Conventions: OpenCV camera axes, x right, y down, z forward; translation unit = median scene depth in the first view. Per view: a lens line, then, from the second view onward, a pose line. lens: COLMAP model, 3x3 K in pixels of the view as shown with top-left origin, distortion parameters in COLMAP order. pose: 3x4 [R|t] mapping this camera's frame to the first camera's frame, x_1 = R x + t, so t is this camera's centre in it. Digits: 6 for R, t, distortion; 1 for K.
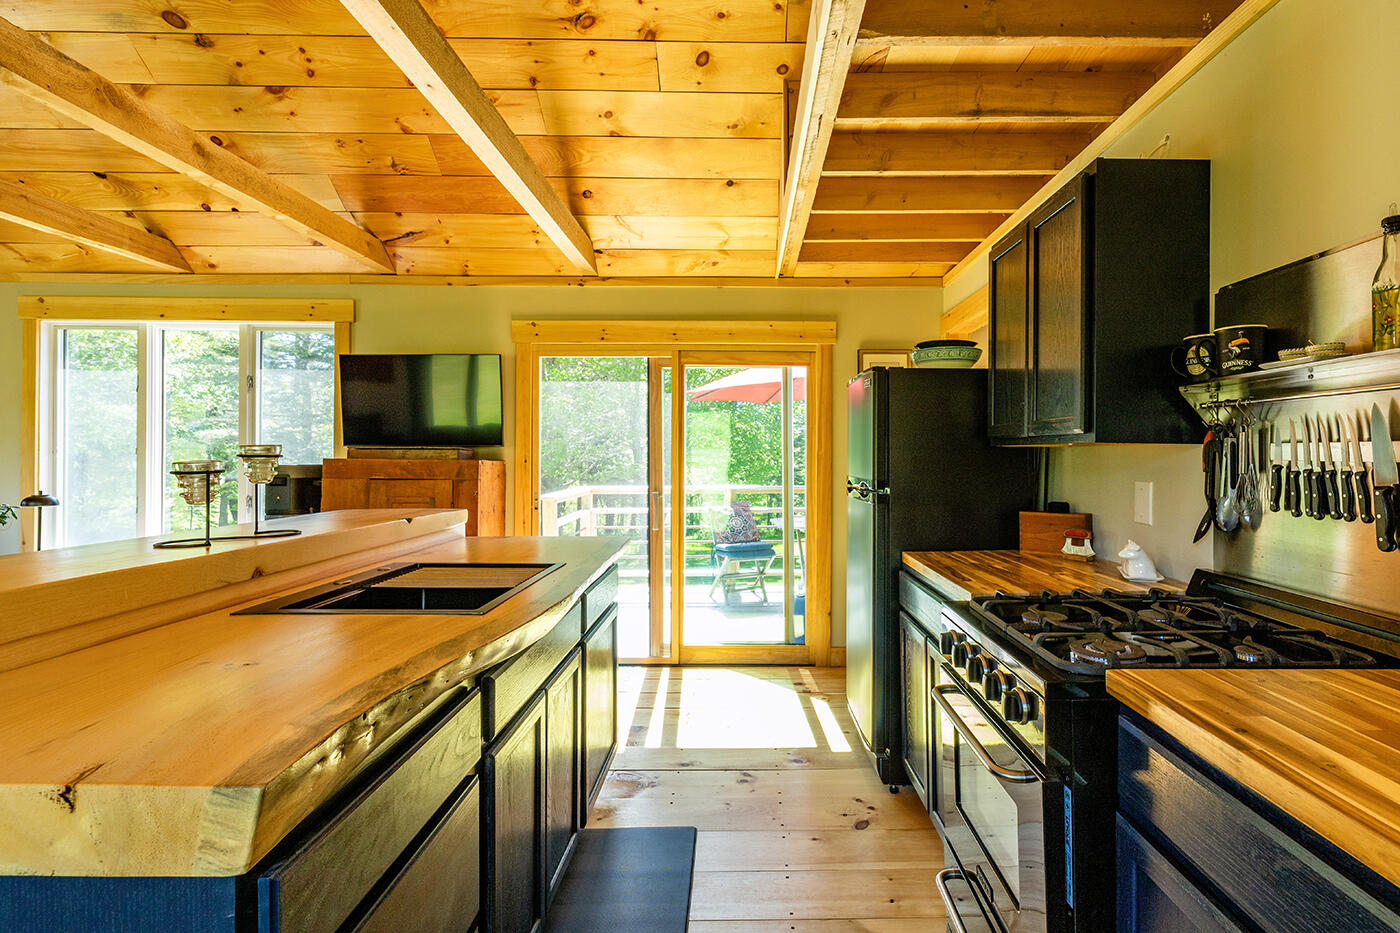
lens RADIAL K [[680.0, 0, 741.5], [0, 680.0, 450.7], [0, 0, 1]] dist [0.000673, 0.000048]
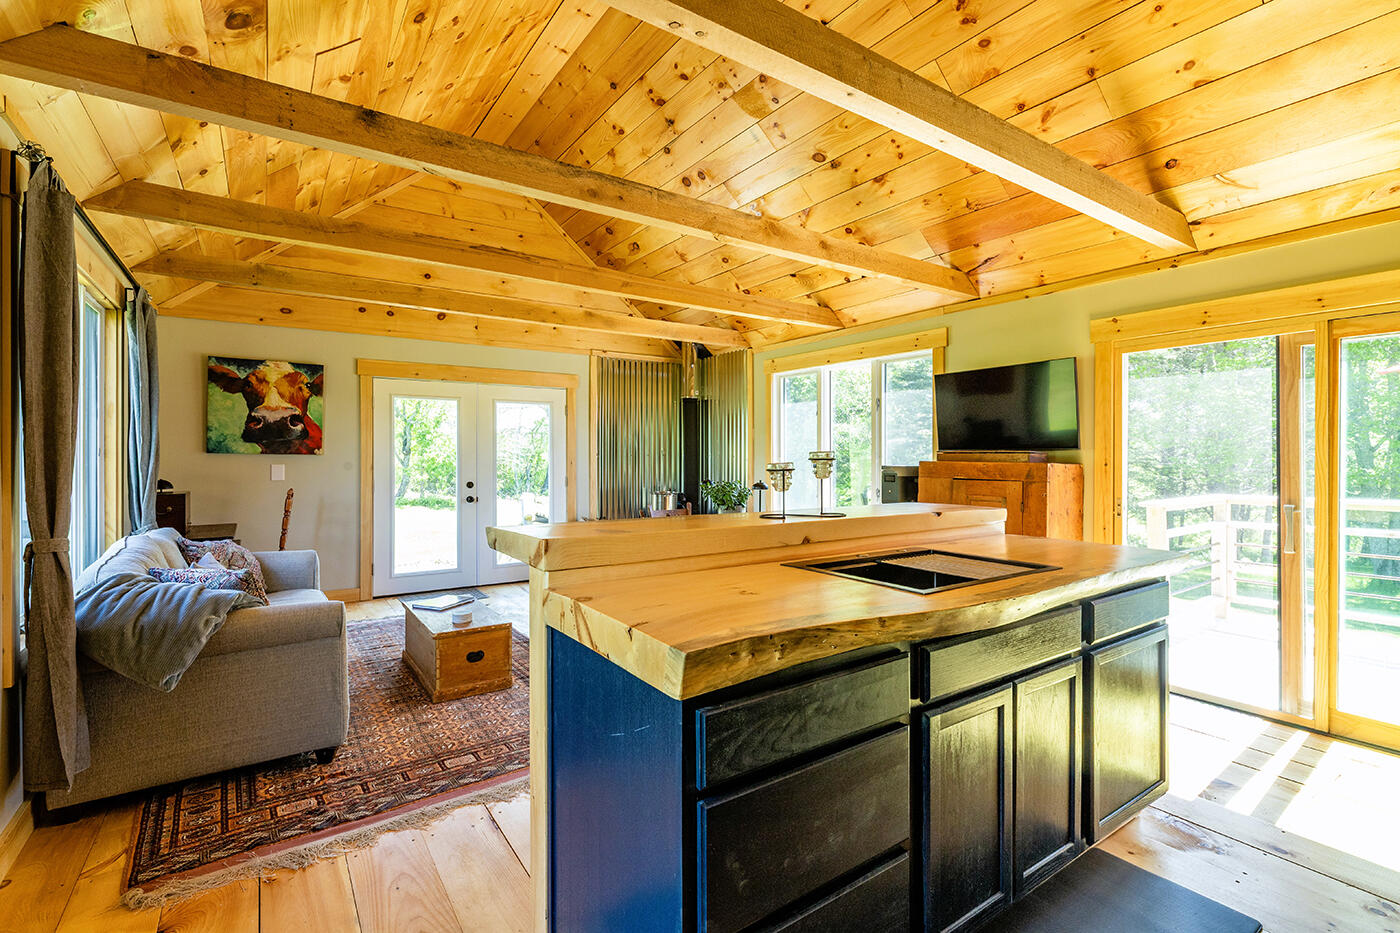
lens RADIAL K [[629.7, 0, 696.0], [0, 629.7, 458.4], [0, 0, 1]] dist [0.000675, 0.000328]
pose [[0.560170, -0.000737, -0.828377, 0.104800], [0.006512, 0.999973, 0.003514, -0.000213], [0.828352, -0.007363, 0.560160, 0.023172]]
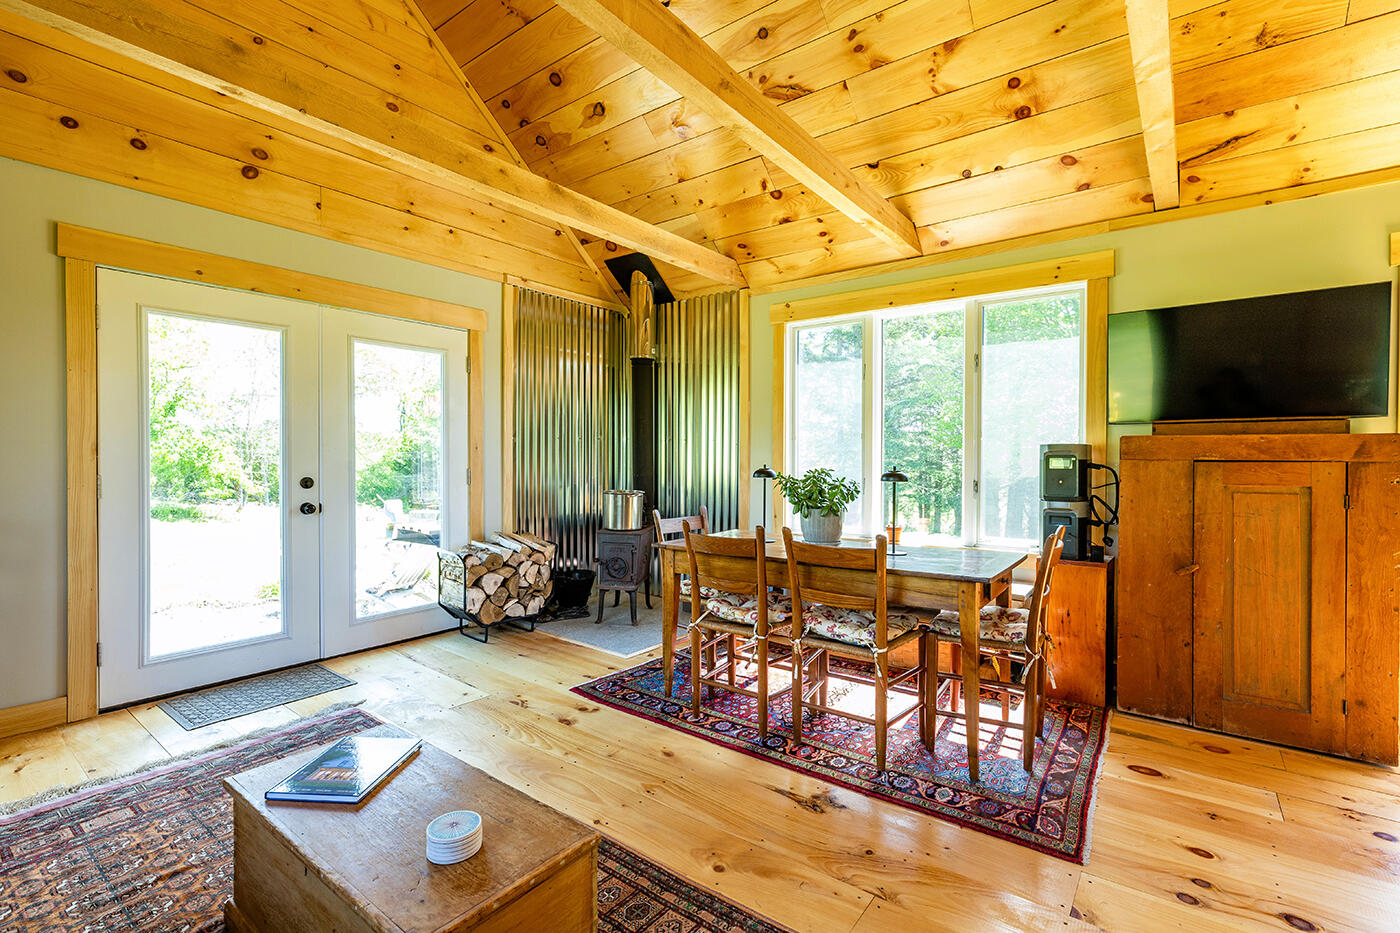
lens RADIAL K [[632.7, 0, 698.4], [0, 632.7, 462.3], [0, 0, 1]] dist [-0.001141, -0.000425]
pose [[0.789192, 0.003290, -0.614138, -0.546284], [0.004980, 0.999919, 0.011755, 0.031820], [0.614127, -0.012335, 0.789111, 0.072473]]
